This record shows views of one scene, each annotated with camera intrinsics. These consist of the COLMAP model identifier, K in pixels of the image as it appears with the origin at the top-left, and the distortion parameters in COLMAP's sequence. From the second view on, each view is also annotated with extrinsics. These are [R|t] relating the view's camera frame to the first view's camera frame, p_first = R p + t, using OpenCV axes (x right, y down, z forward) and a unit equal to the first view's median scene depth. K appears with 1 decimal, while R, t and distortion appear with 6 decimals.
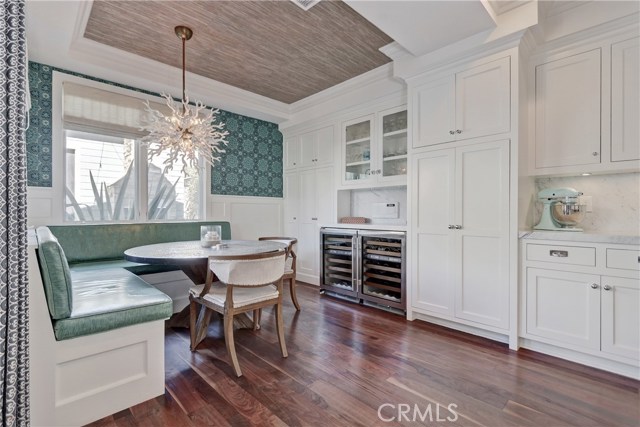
lens RADIAL K [[300.6, 0, 316.8], [0, 300.6, 213.0], [0, 0, 1]] dist [0.000821, -0.000065]
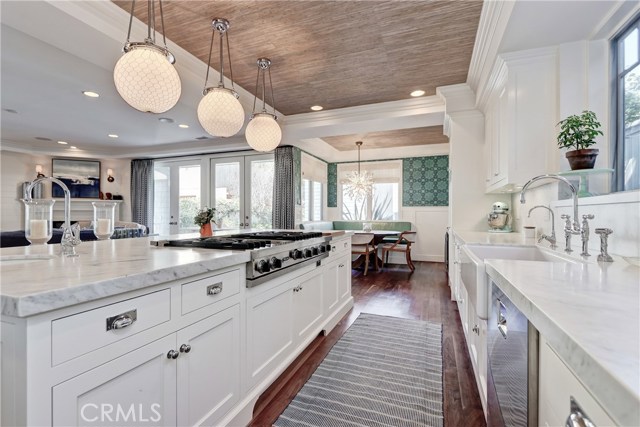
lens RADIAL K [[300.6, 0, 316.8], [0, 300.6, 213.0], [0, 0, 1]] dist [0.000821, -0.000065]
pose [[0.420959, -0.000969, -0.907079, 1.052701], [-0.003167, 0.999992, -0.002538, -0.017511], [0.907074, 0.003941, 0.420953, -0.221363]]
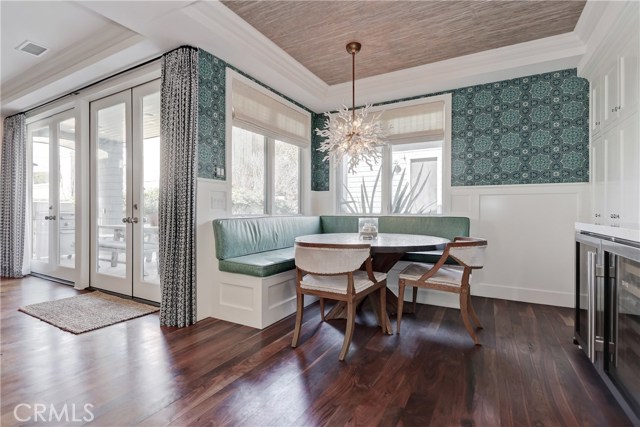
lens RADIAL K [[300.6, 0, 316.8], [0, 300.6, 213.0], [0, 0, 1]] dist [0.000821, -0.000065]
pose [[0.280154, 0.007697, -0.959924, 0.398440], [-0.002563, 0.999970, 0.007271, 0.011870], [0.959952, 0.000423, 0.280166, 0.353848]]
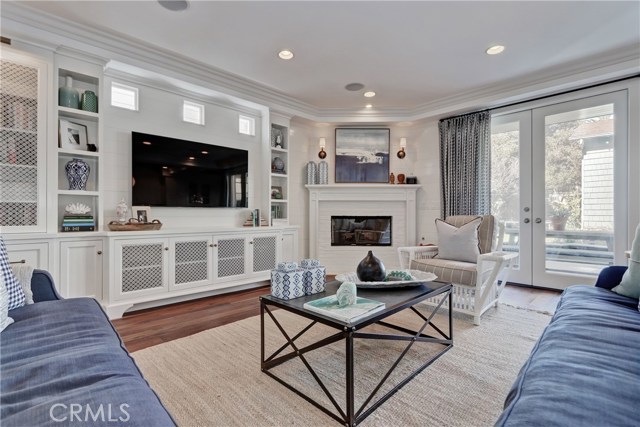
lens RADIAL K [[294.5, 0, 290.7], [0, 294.5, 215.5], [0, 0, 1]] dist [0.001701, 0.000229]
pose [[-0.025128, 0.001330, -0.999683, 0.215875], [-0.000712, 0.999999, 0.001348, 0.018185], [0.999684, 0.000746, -0.025127, -0.894198]]
